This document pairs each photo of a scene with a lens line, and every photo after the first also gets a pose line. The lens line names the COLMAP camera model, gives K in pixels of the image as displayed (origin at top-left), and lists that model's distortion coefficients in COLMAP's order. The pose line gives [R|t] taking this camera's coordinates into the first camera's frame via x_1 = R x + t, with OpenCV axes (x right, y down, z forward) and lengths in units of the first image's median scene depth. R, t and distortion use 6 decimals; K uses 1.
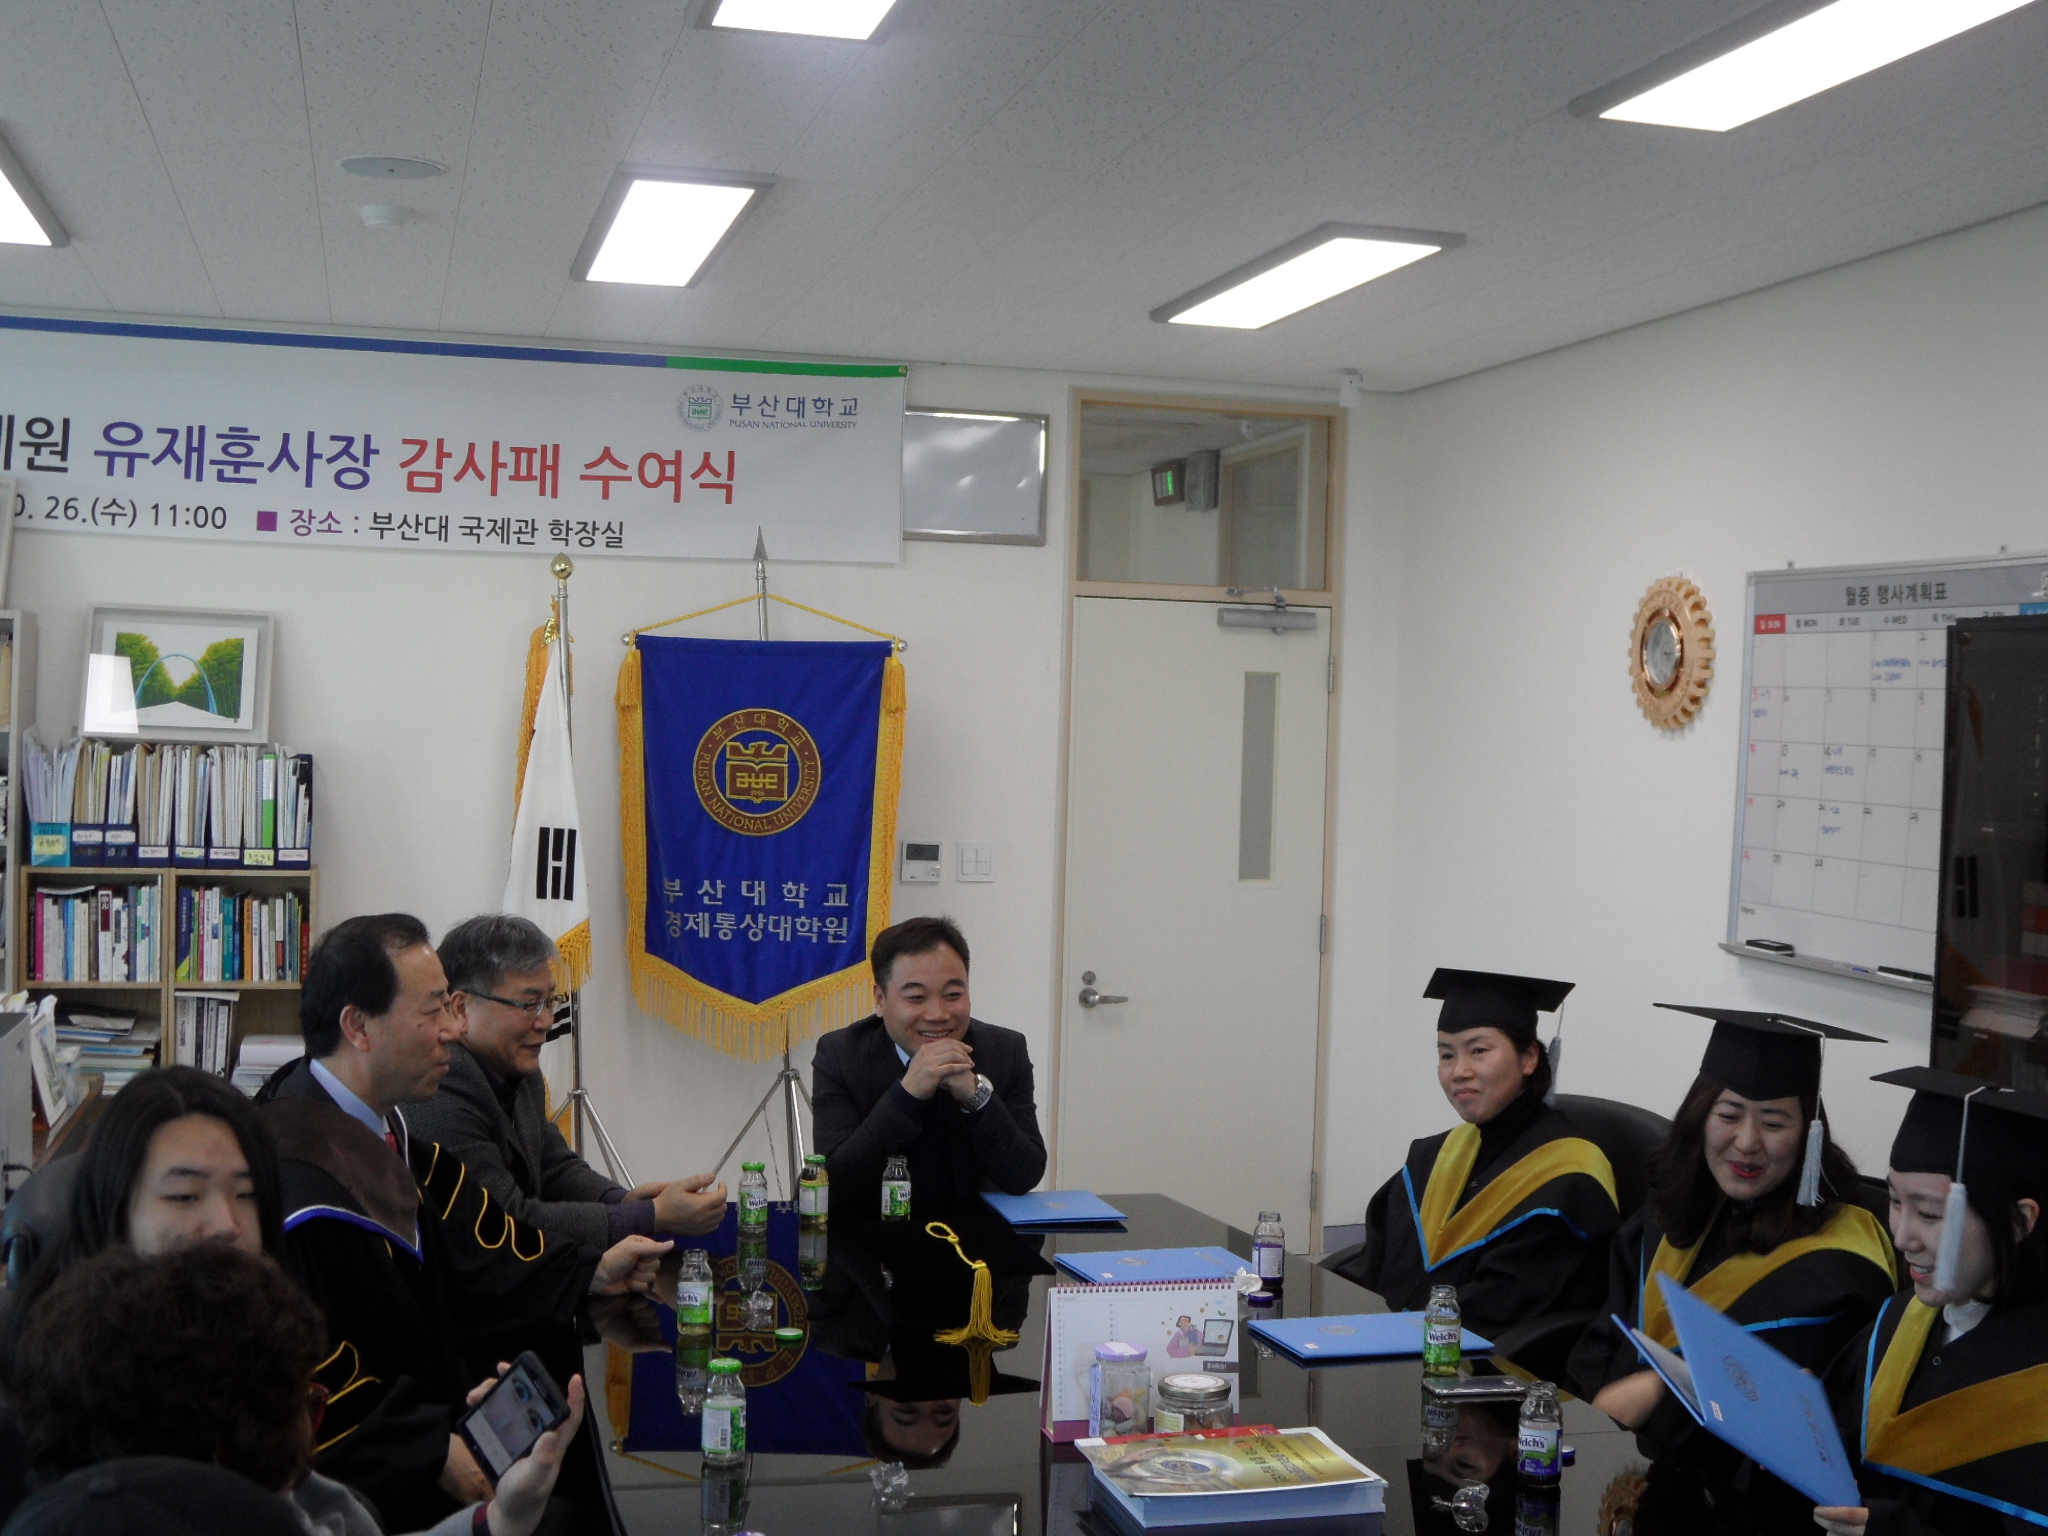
lens RADIAL K [[2537.8, 0, 1095.6], [0, 2537.8, 699.5], [0, 0, 1]] dist [-0.152114, 0.223060]
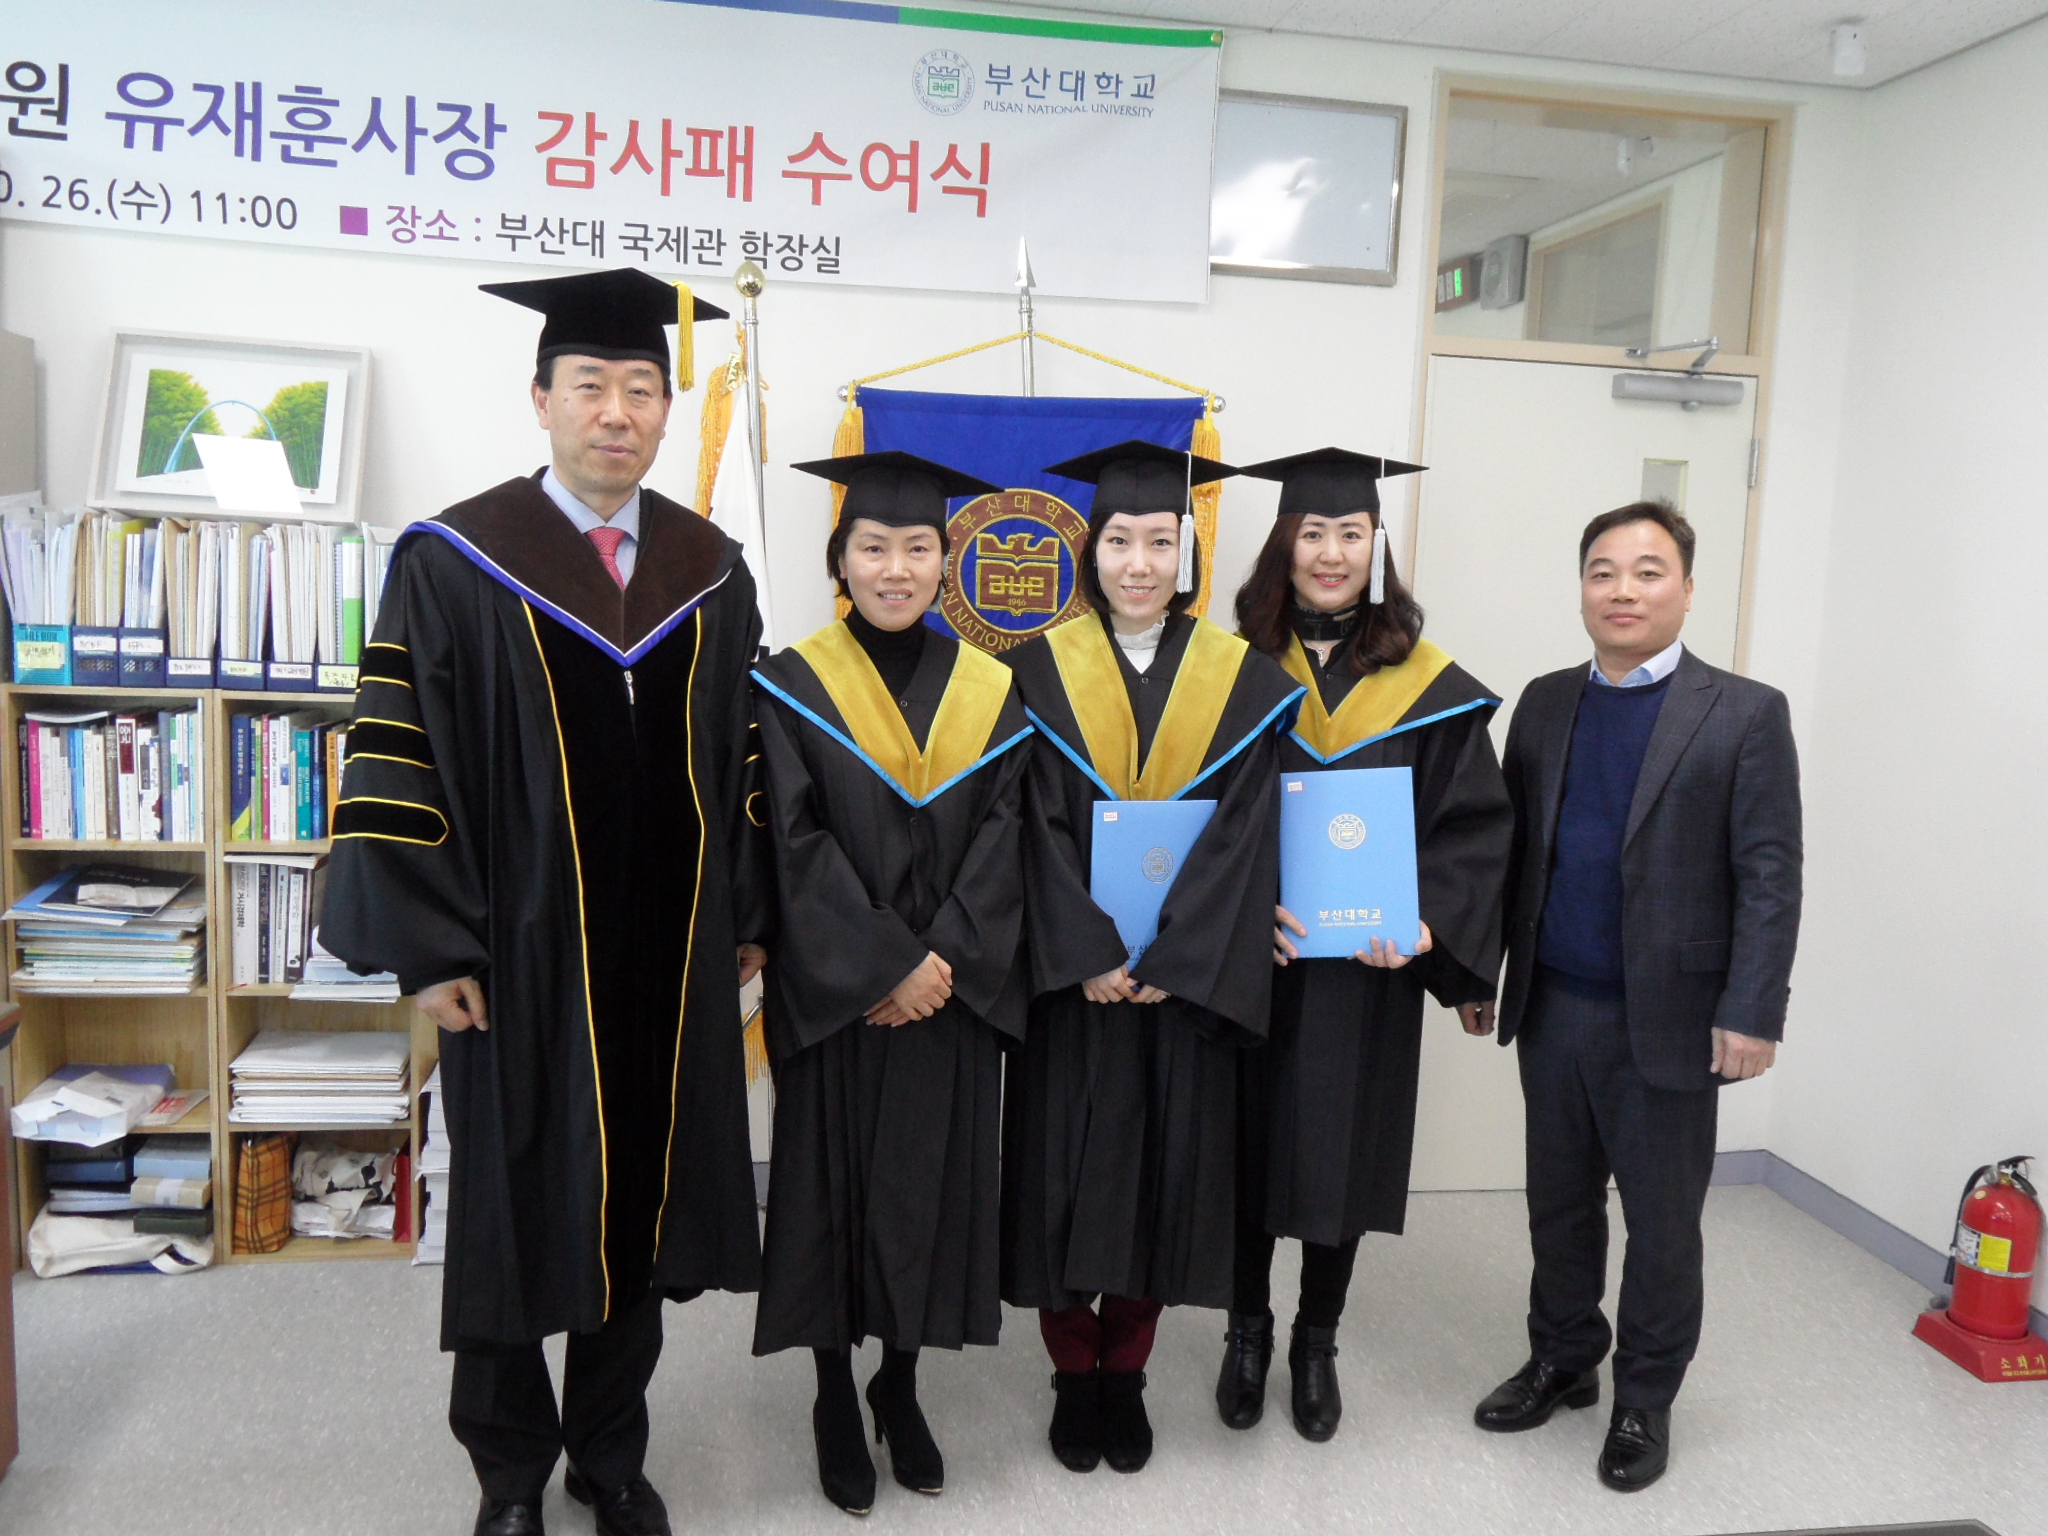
lens RADIAL K [[1698.0, 0, 1070.0], [0, 1698.0, 754.8], [0, 0, 1]] dist [0.049562, -0.079797]
pose [[0.994775, 0.027225, -0.098393, -0.067072], [-0.015782, 0.993211, 0.115254, 0.023535], [0.100863, -0.113099, 0.988451, 0.501455]]
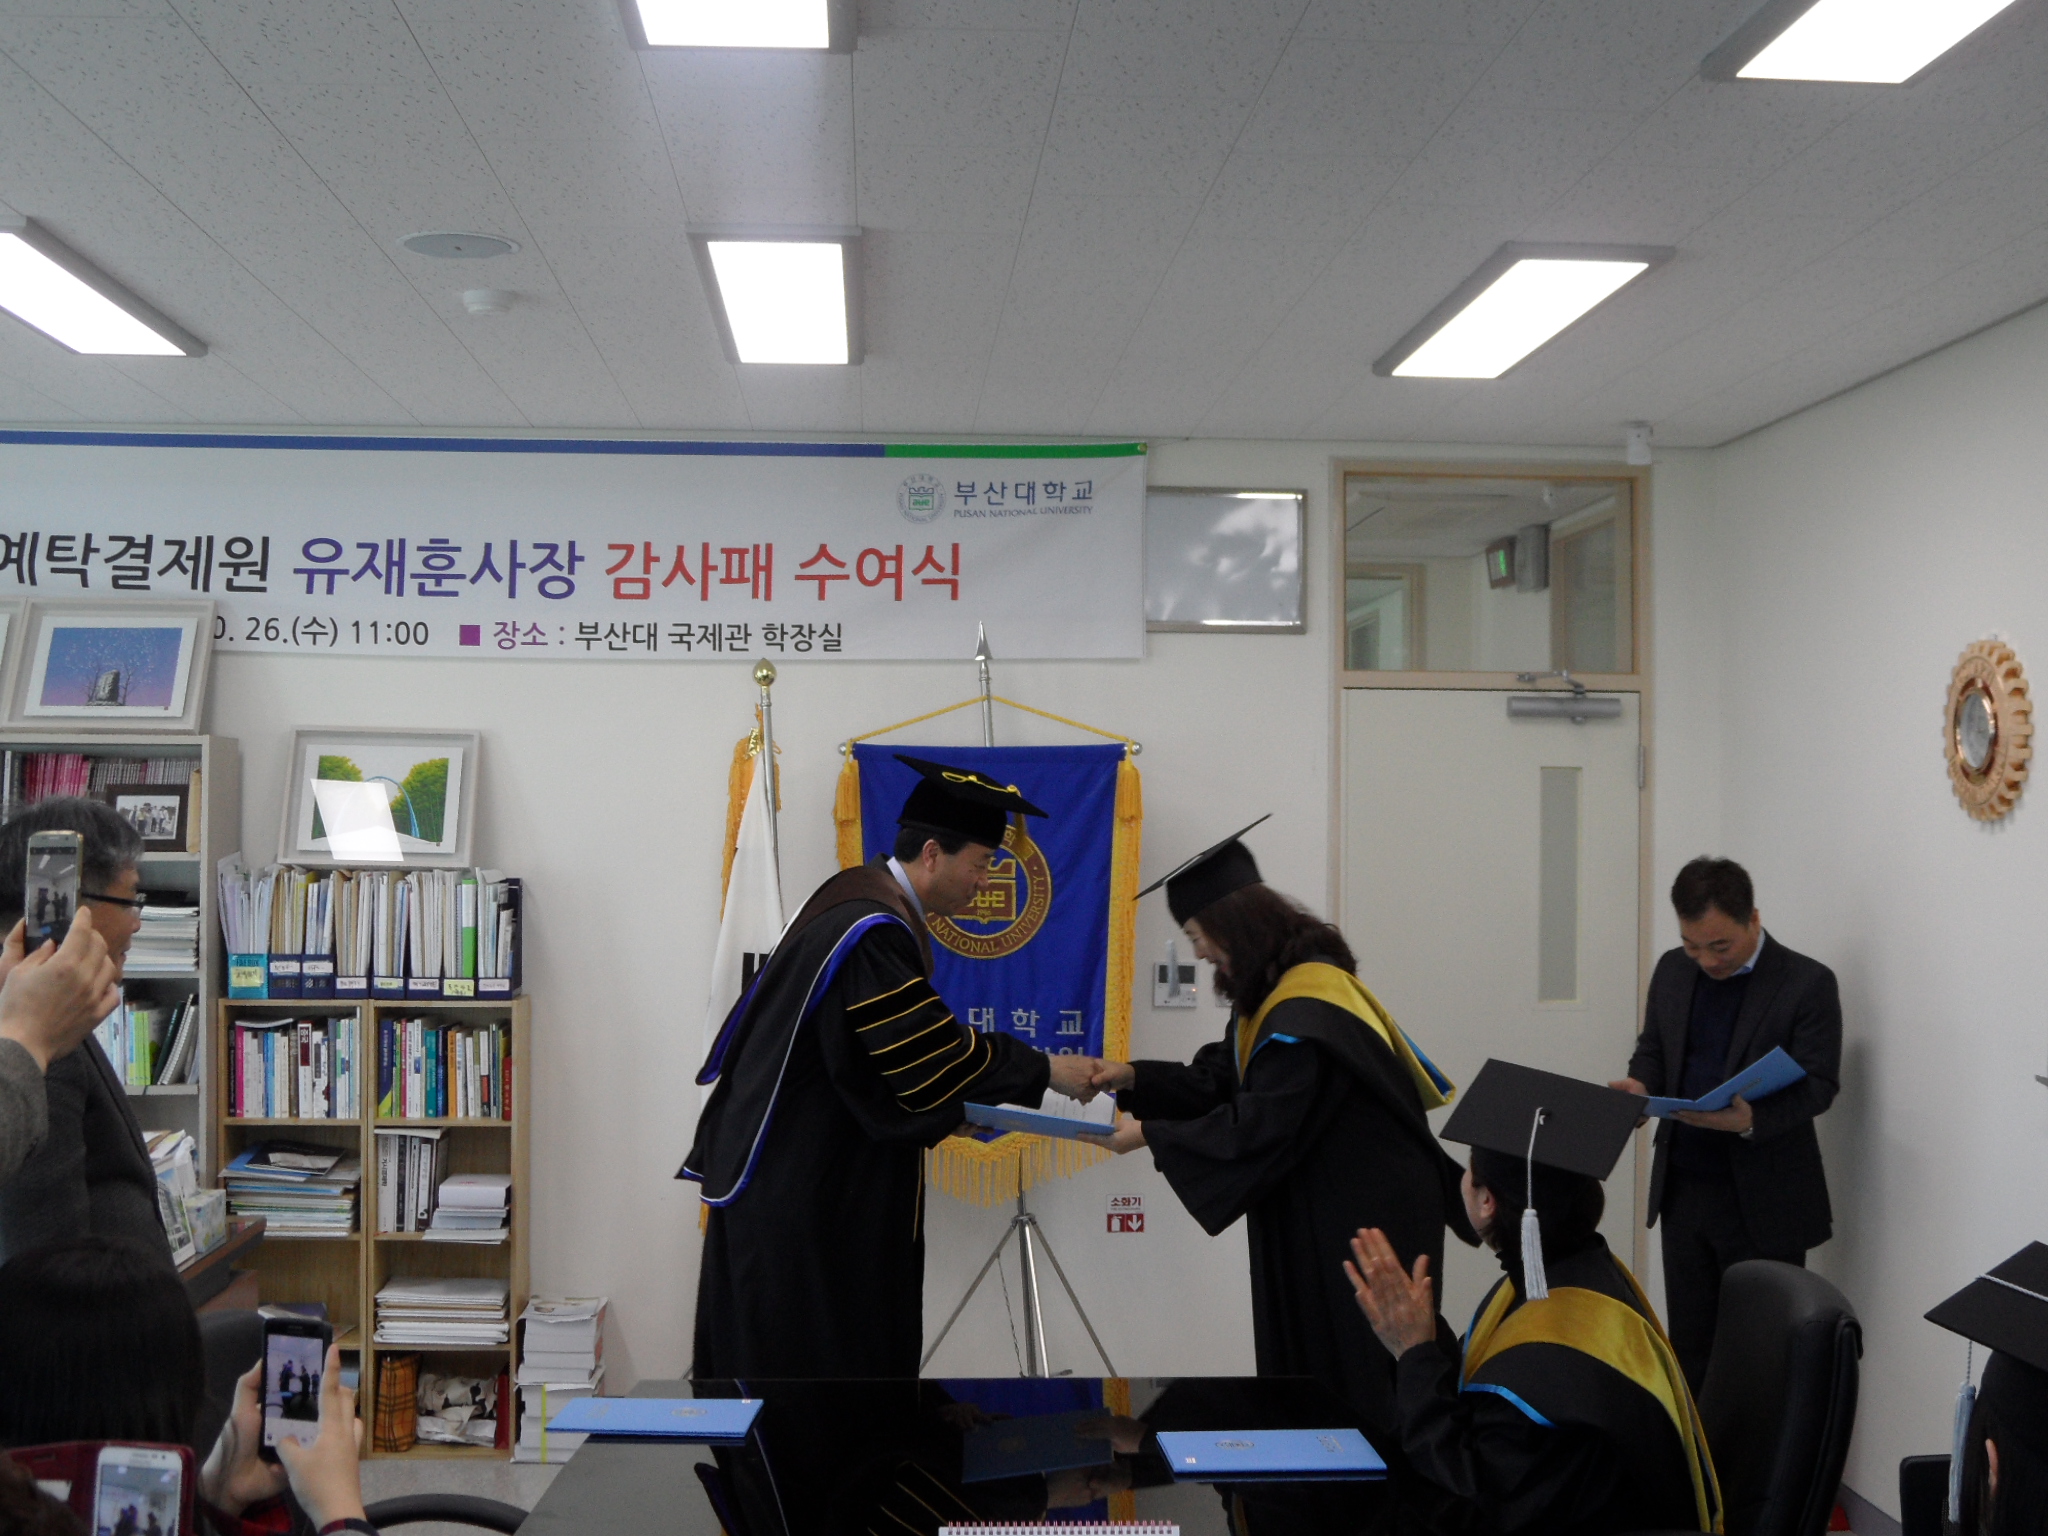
lens RADIAL K [[2584.4, 0, 1032.6], [0, 2584.4, 746.8], [0, 0, 1]] dist [-0.053060, -0.104145]
pose [[0.976025, -0.026998, -0.215977, 0.089446], [0.021885, 0.999422, -0.026031, 0.001710], [0.216555, 0.020681, 0.976051, 0.085016]]
